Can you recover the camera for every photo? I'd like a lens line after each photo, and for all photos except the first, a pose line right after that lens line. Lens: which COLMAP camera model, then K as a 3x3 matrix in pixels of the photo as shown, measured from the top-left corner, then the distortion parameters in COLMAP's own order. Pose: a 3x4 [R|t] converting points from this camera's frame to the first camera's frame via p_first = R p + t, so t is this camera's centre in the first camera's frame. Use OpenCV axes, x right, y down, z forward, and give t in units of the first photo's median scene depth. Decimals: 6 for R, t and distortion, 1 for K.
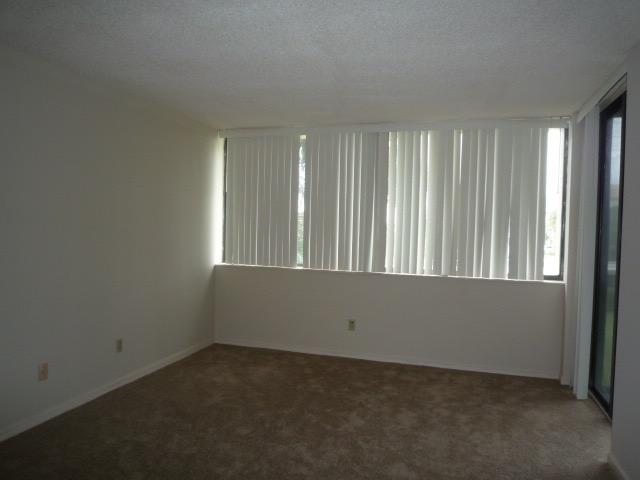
lens RADIAL K [[457.2, 0, 320.0], [0, 457.2, 240.0], [0, 0, 1]] dist [-0.051517, -0.017776]
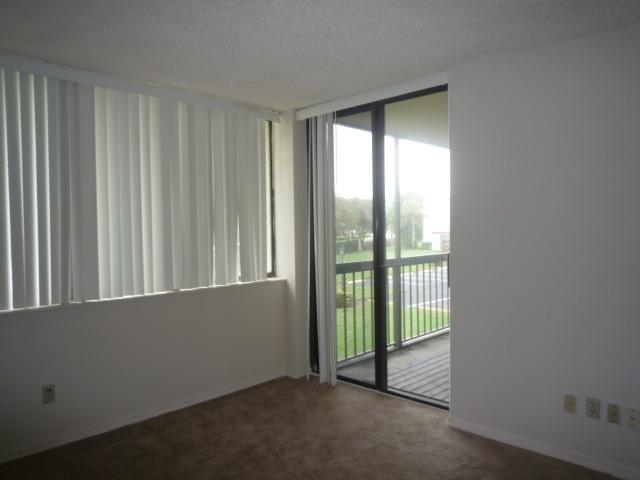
lens RADIAL K [[457.2, 0, 321.5], [0, 457.2, 237.4], [0, 0, 1]] dist [-0.051517, -0.017776]
pose [[0.803089, -0.049288, 0.593817, 0.020194], [0.054558, 0.998469, 0.009090, -0.005035], [-0.593357, 0.025097, 0.804548, 0.274926]]
